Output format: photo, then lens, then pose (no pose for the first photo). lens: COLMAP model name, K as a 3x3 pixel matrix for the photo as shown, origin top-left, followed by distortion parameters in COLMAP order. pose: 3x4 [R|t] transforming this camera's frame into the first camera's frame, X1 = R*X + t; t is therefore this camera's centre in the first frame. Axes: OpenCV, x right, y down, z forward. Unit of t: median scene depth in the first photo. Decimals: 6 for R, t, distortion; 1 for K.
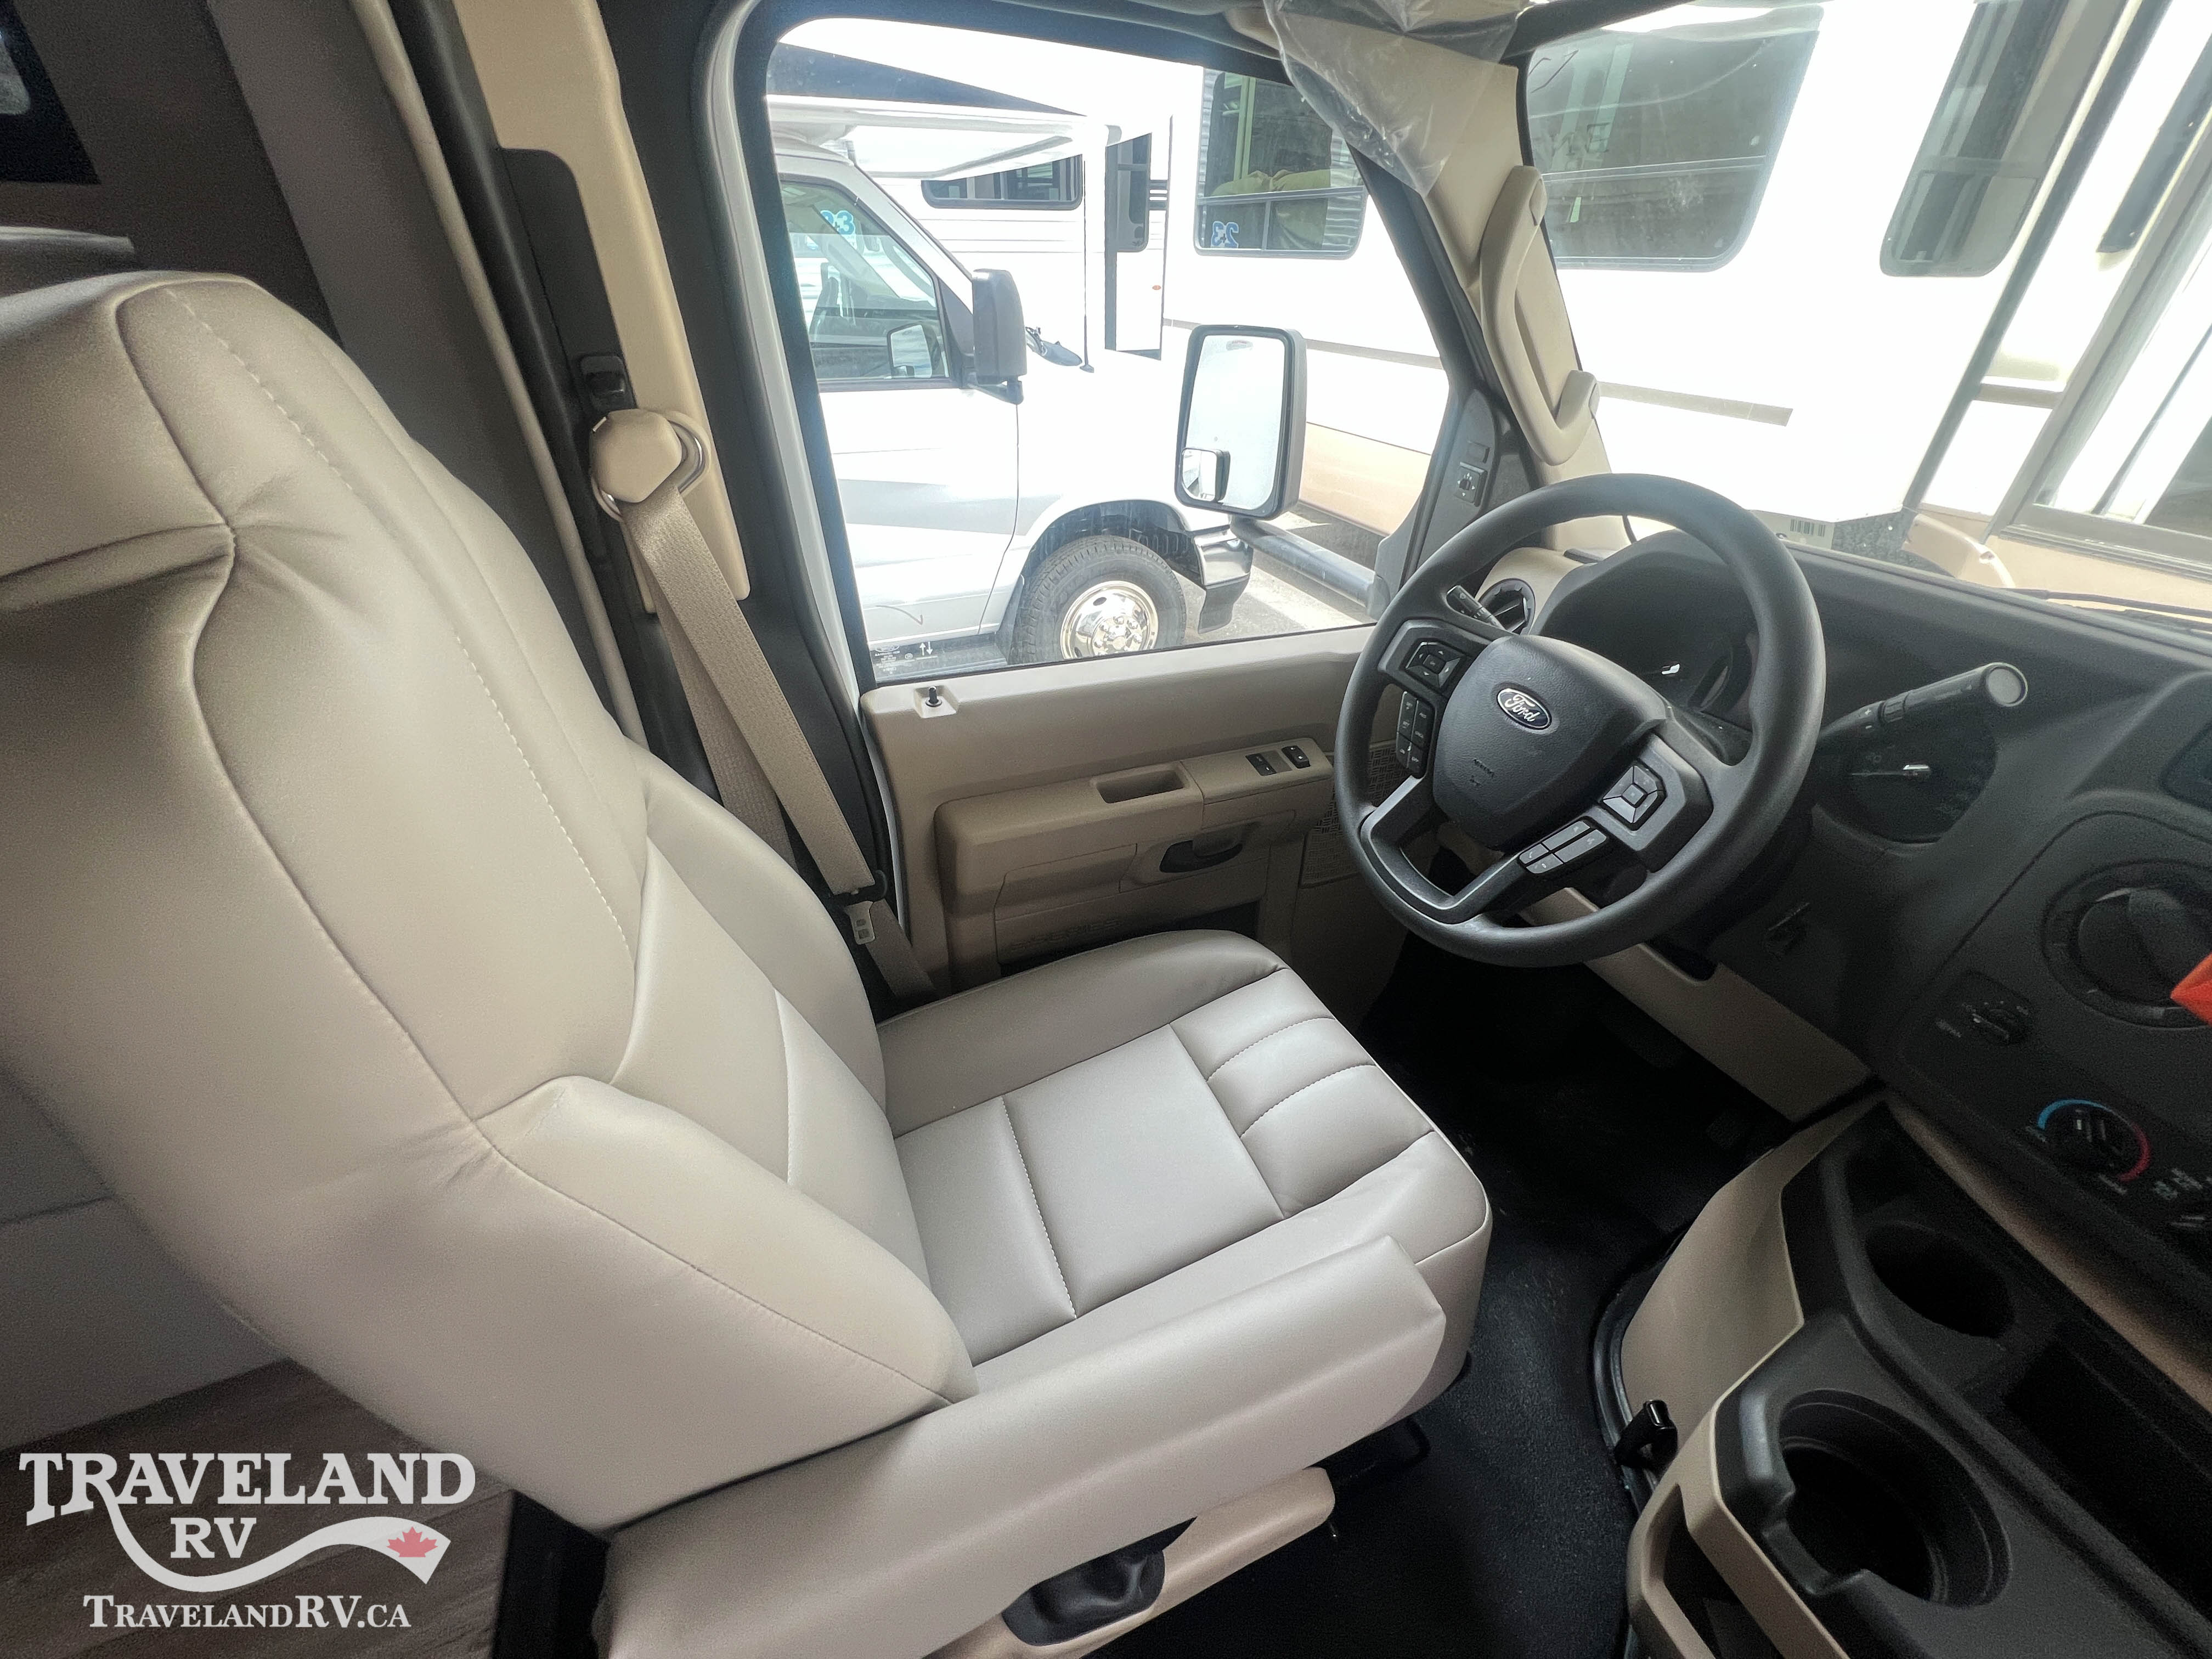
lens RADIAL K [[886.5, 0, 1101.5], [0, 886.5, 824.7], [0, 0, 1]] dist [-0.001617, -0.000127]
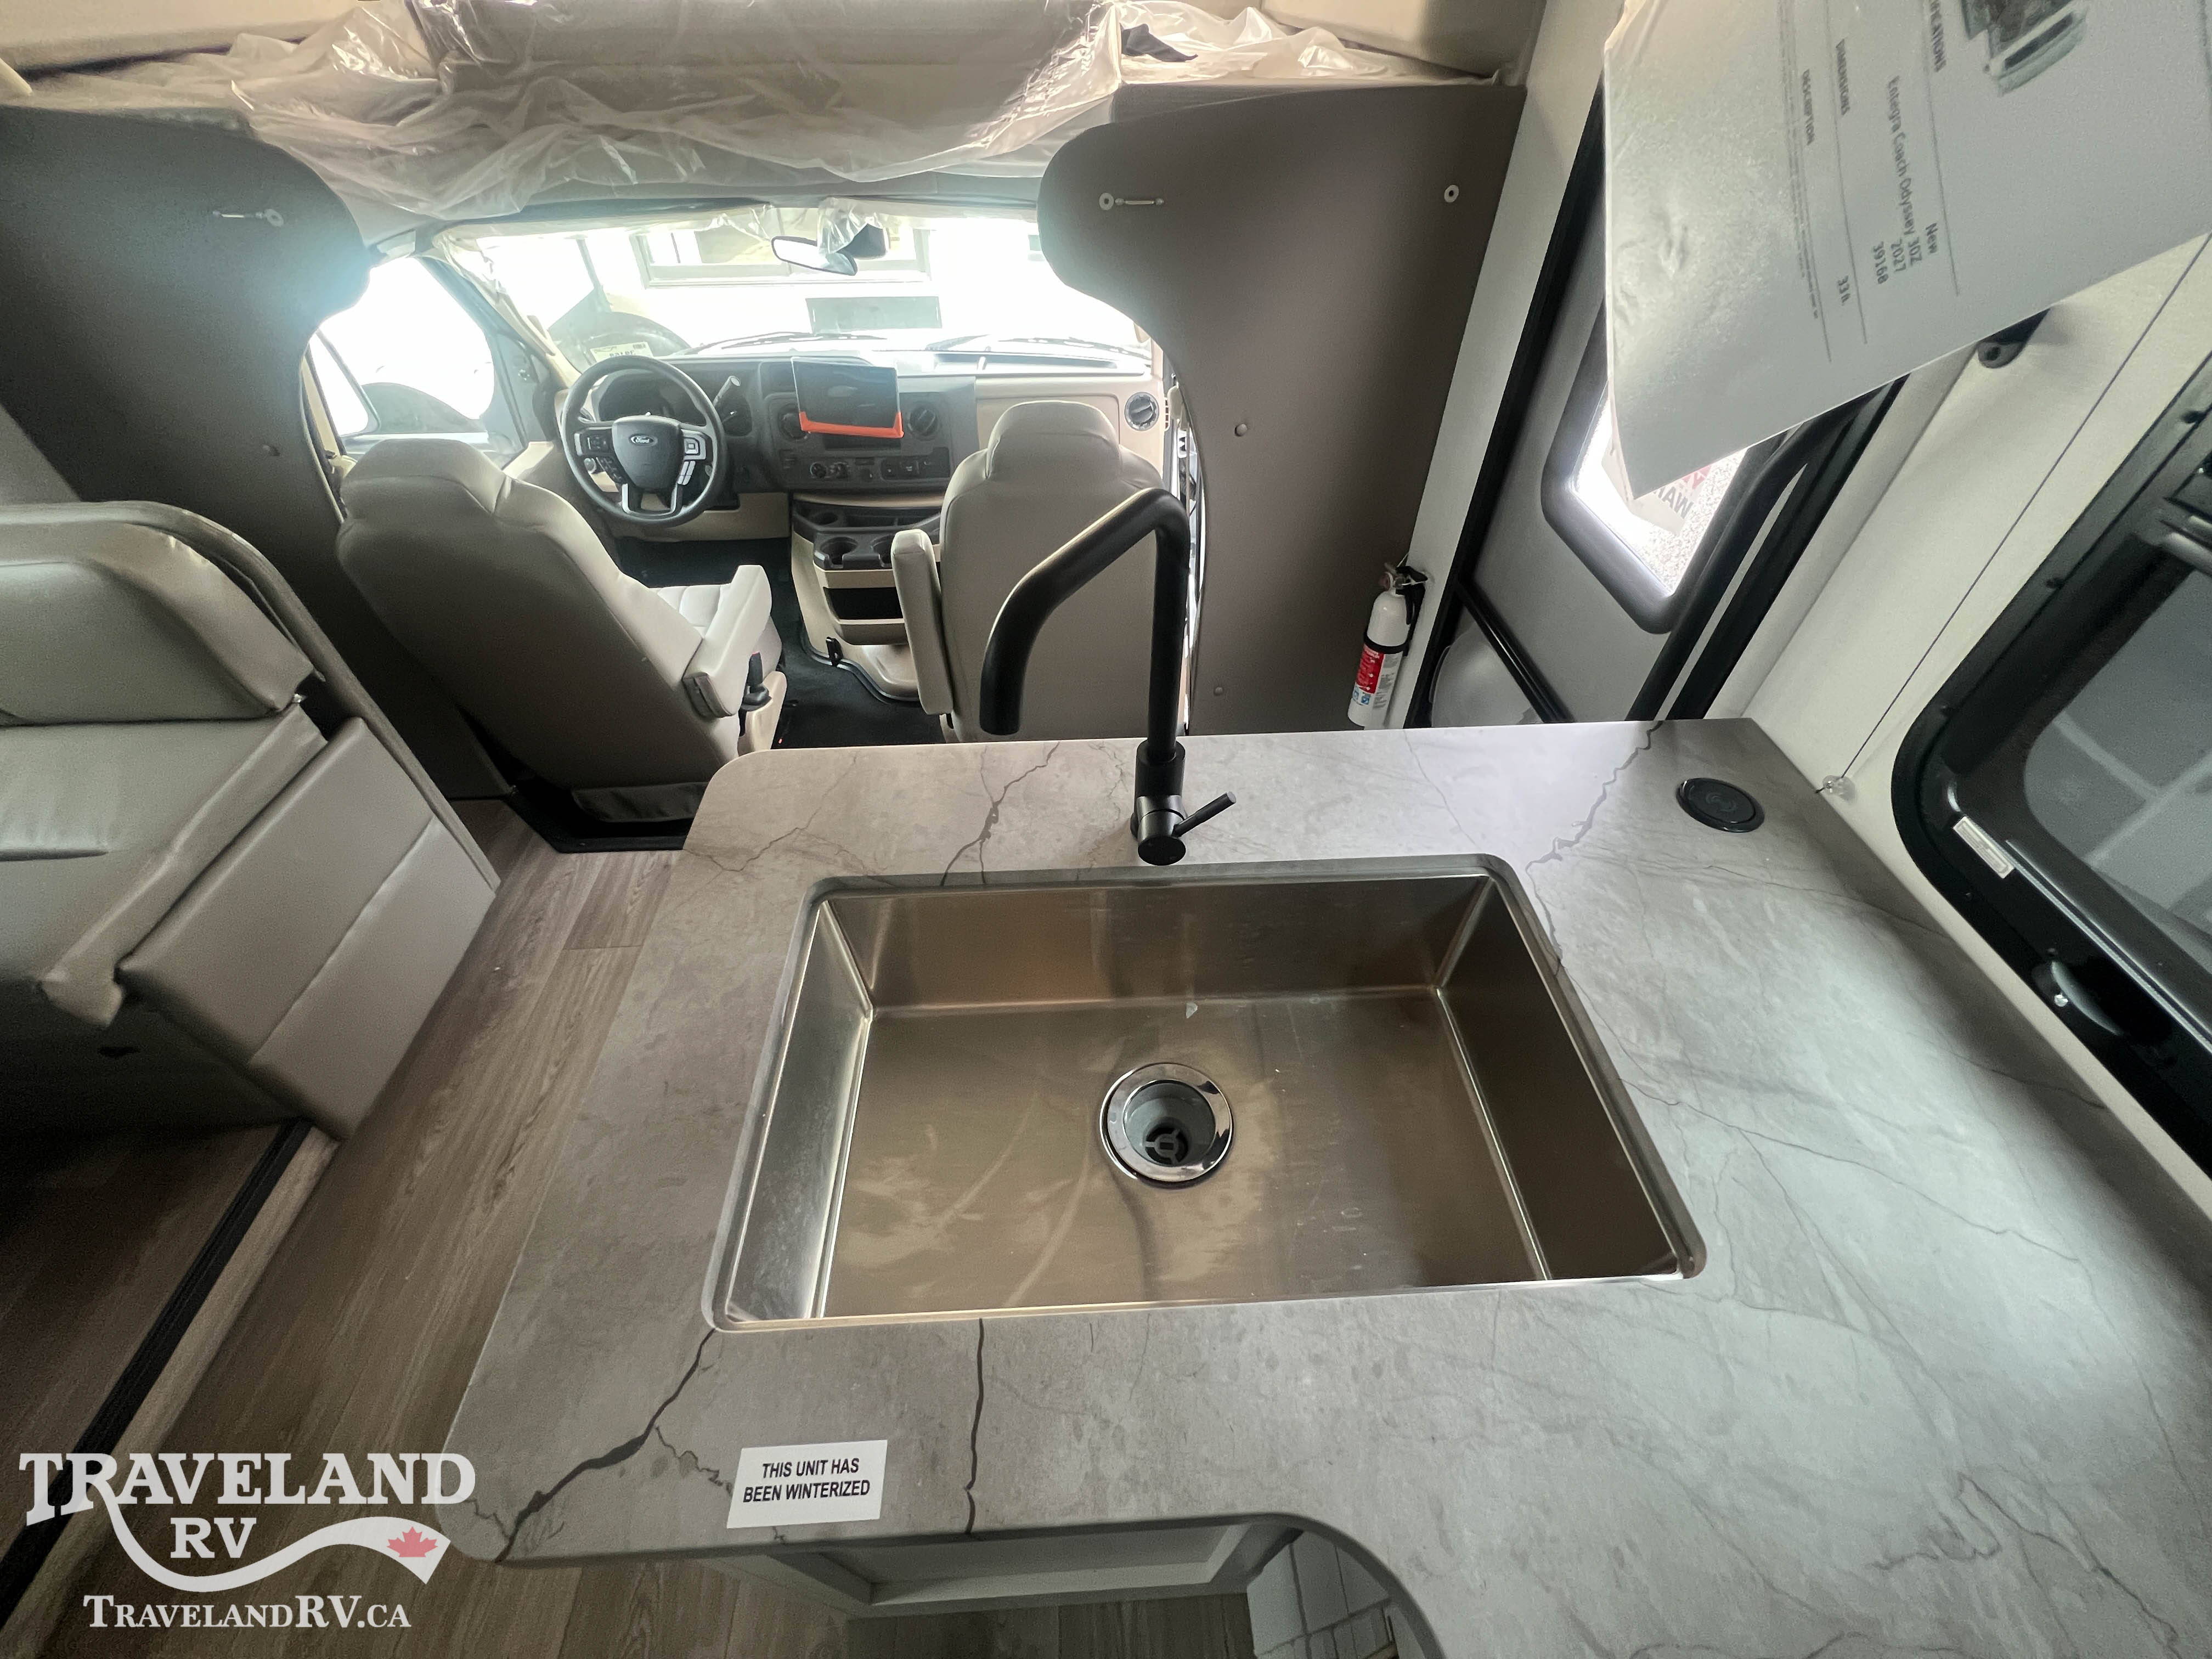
lens RADIAL K [[886.5, 0, 1105.4], [0, 886.5, 823.0], [0, 0, 1]] dist [-0.001617, -0.000127]
pose [[0.326684, -0.673527, 0.663052, -1.935260], [0.516688, 0.714700, 0.471421, 0.199402], [-0.791398, 0.188586, 0.581485, -1.810887]]
